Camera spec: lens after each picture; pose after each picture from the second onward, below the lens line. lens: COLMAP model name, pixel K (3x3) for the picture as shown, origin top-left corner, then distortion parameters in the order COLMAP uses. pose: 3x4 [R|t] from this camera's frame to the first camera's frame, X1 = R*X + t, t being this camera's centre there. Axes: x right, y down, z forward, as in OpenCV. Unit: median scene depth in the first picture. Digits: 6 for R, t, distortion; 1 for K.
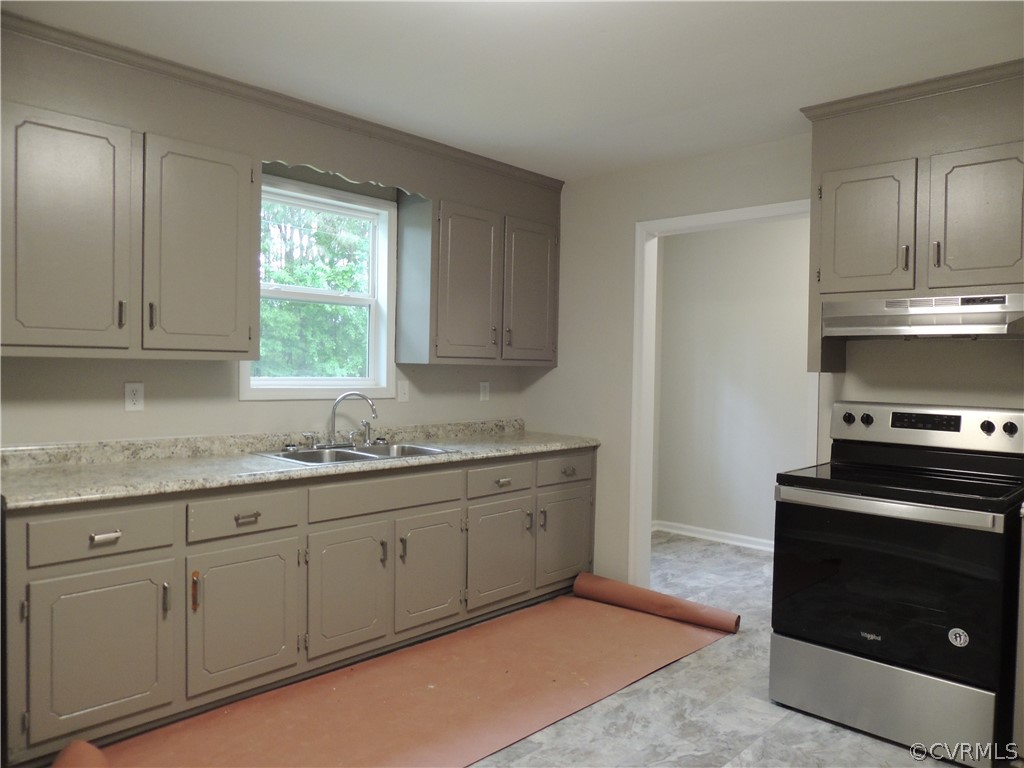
lens RADIAL K [[738.1, 0, 512.0], [0, 738.1, 384.0], [0, 0, 1]] dist [-0.003377, -0.001021]
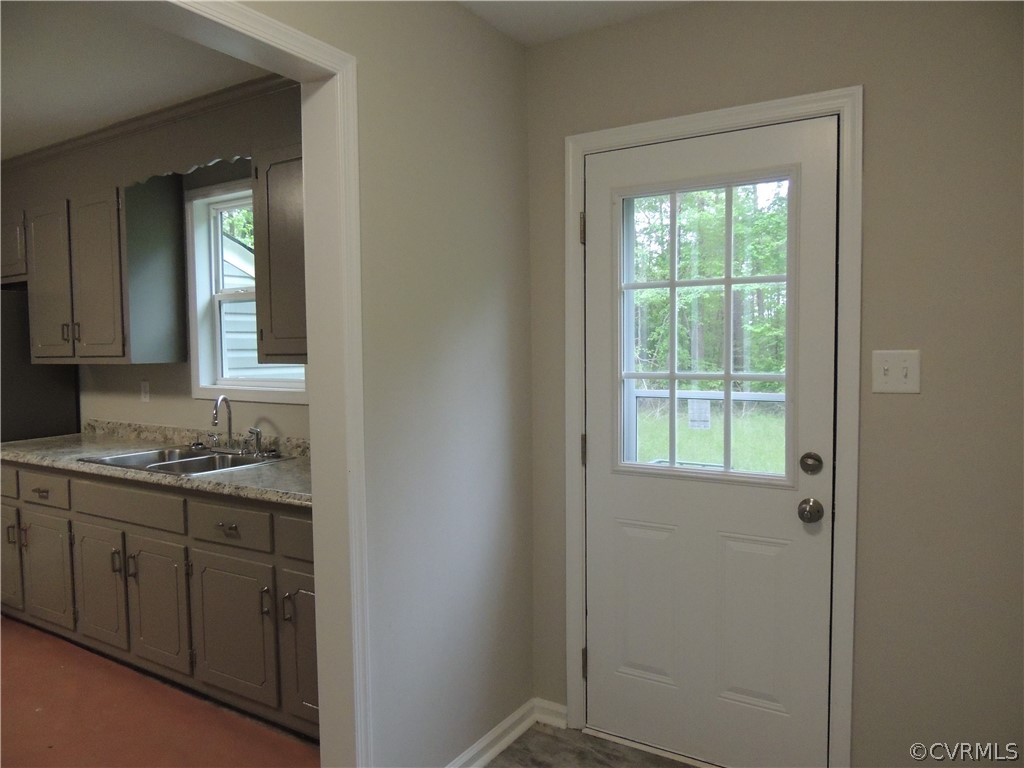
lens RADIAL K [[738.1, 0, 512.0], [0, 738.1, 384.0], [0, 0, 1]] dist [-0.003377, -0.001021]
pose [[0.199757, 0.028401, -0.979434, 0.887488], [-0.013907, 0.999561, 0.026148, -0.037957], [0.979747, 0.008398, 0.200065, 1.352032]]
